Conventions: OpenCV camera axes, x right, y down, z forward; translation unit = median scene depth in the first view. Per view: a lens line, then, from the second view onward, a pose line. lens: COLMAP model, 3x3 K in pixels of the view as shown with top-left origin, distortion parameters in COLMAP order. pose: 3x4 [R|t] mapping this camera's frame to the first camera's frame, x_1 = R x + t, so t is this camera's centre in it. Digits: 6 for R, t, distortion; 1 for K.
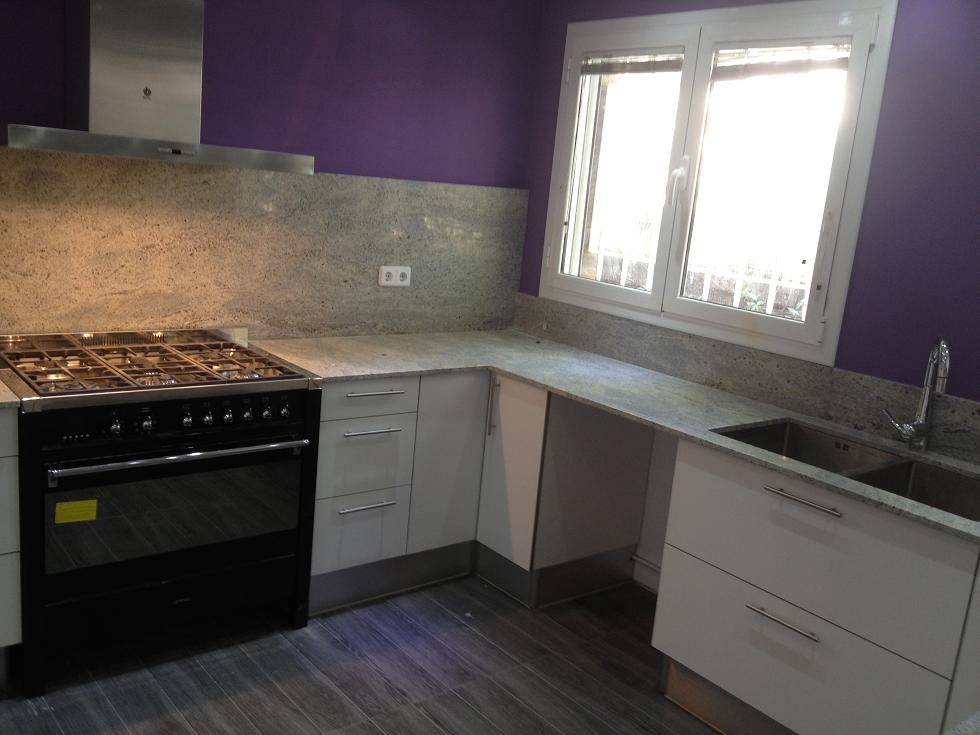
lens RADIAL K [[919.7, 0, 490.0], [0, 919.7, 367.5], [0, 0, 1]] dist [0.151846, -0.323665]
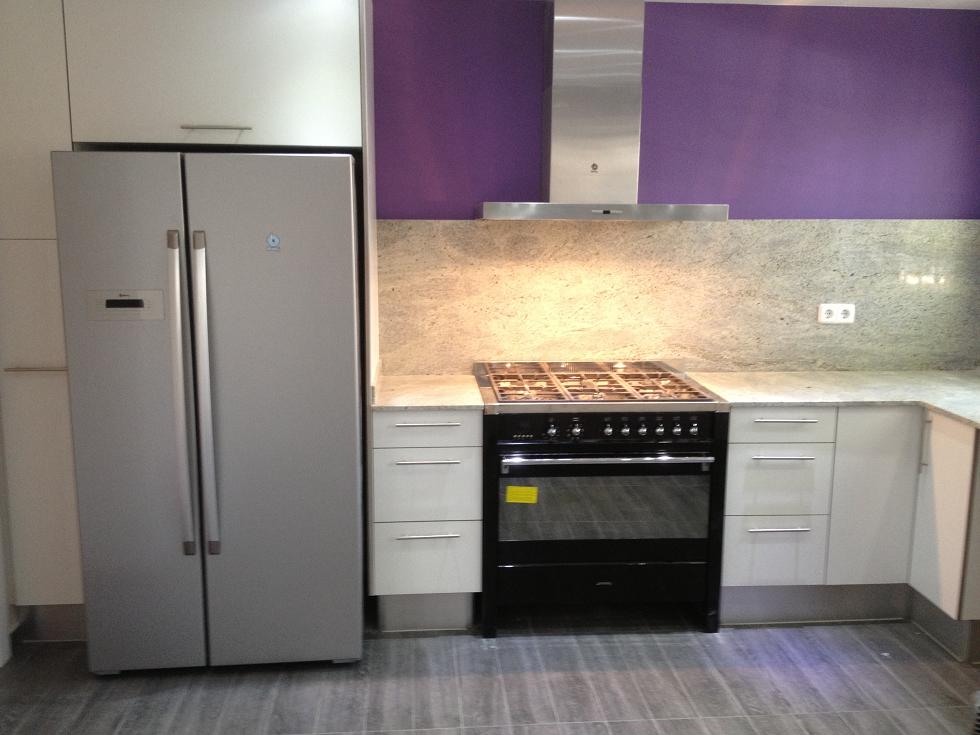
lens RADIAL K [[919.7, 0, 490.0], [0, 919.7, 367.5], [0, 0, 1]] dist [0.151846, -0.323665]
pose [[0.825386, 0.009757, -0.564485, 0.193641], [-0.048292, 0.997406, -0.053371, 0.039946], [0.562500, 0.071312, 0.823716, -0.068429]]
